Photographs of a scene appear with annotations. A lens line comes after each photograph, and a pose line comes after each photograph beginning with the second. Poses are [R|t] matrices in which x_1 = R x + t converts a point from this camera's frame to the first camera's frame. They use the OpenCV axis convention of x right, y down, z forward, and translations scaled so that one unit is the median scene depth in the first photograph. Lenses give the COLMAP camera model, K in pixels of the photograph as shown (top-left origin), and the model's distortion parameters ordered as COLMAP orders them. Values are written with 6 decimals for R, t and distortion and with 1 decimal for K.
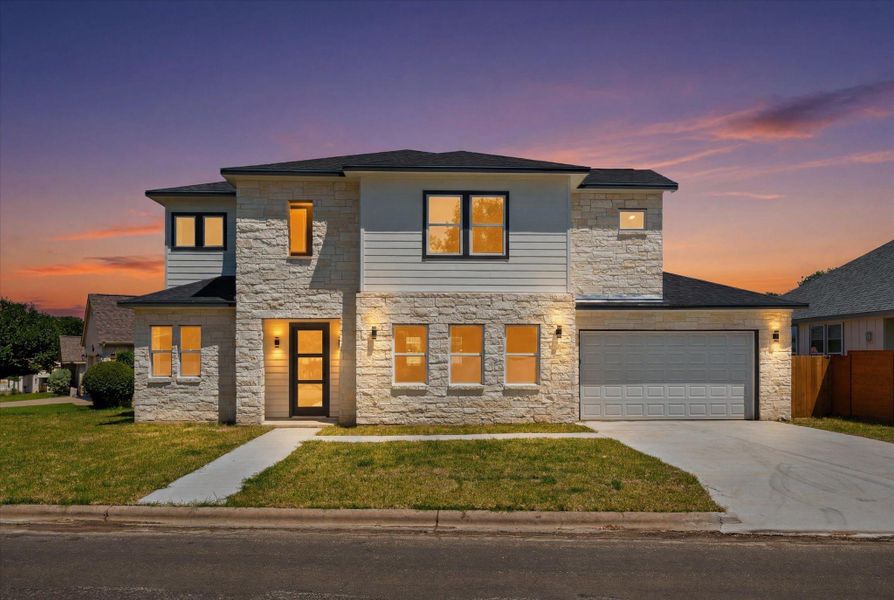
lens RADIAL K [[717.5, 0, 447.0], [0, 717.5, 300.0], [0, 0, 1]] dist [-0.011677, -0.002861]
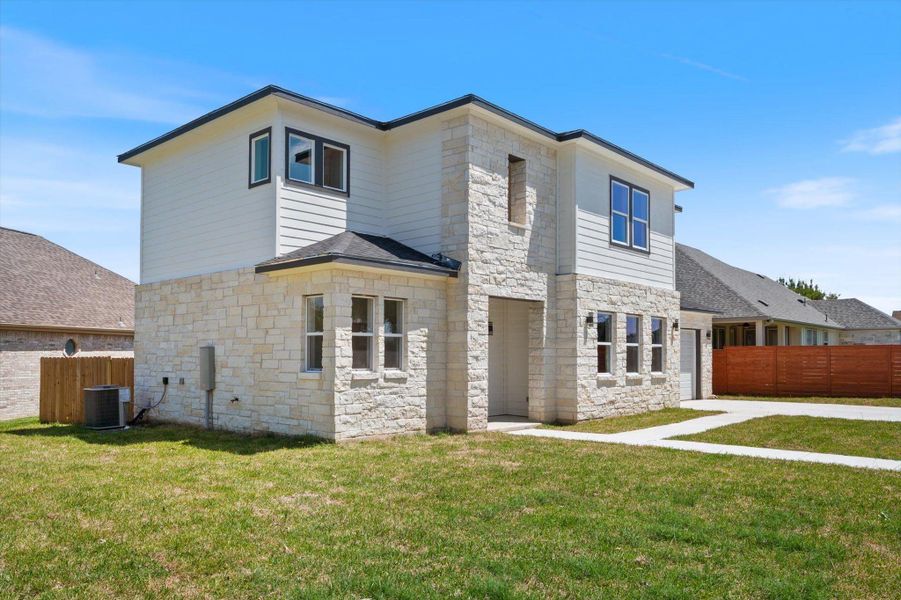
lens RADIAL K [[680.7, 0, 450.5], [0, 680.7, 300.0], [0, 0, 1]] dist [0.003355, 0.001299]
pose [[0.697523, 0.061934, 0.713880, -0.822594], [-0.057273, 0.997889, -0.030614, 0.056238], [-0.714270, -0.019532, 0.699598, 0.503076]]
